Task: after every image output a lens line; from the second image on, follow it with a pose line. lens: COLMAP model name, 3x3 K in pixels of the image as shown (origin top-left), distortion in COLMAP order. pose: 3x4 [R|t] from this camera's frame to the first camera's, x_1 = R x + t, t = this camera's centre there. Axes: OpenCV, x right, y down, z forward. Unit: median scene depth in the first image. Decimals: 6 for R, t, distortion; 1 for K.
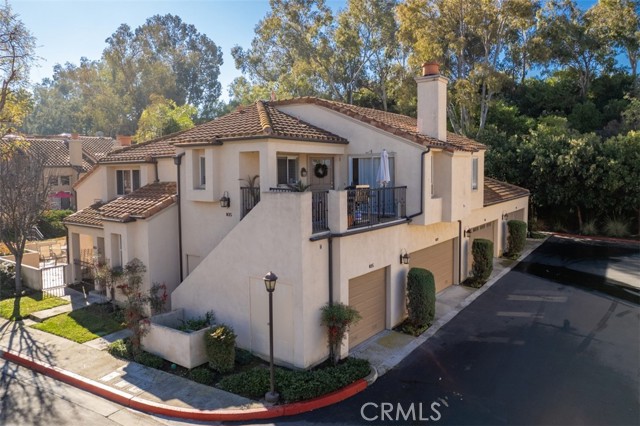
lens RADIAL K [[403.7, 0, 320.0], [0, 403.7, 213.0], [0, 0, 1]] dist [-0.085318, 0.070216]
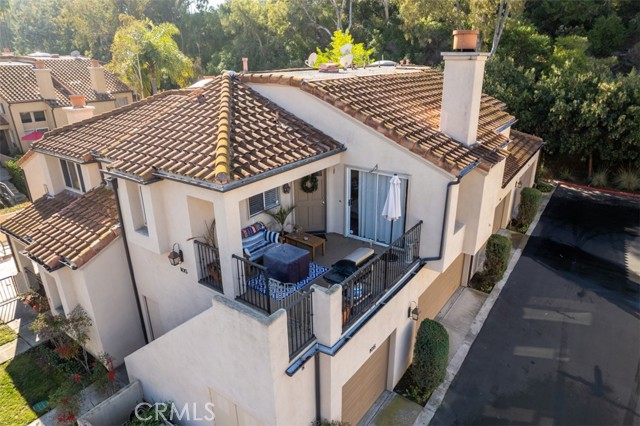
lens RADIAL K [[385.1, 0, 321.7], [0, 385.1, 232.8], [0, 0, 1]] dist [-0.082993, 0.062666]
pose [[0.999945, -0.002641, 0.010197, 0.017688], [-0.000208, 0.962916, 0.269802, -0.199608], [-0.010531, -0.269790, 0.962862, 0.261924]]
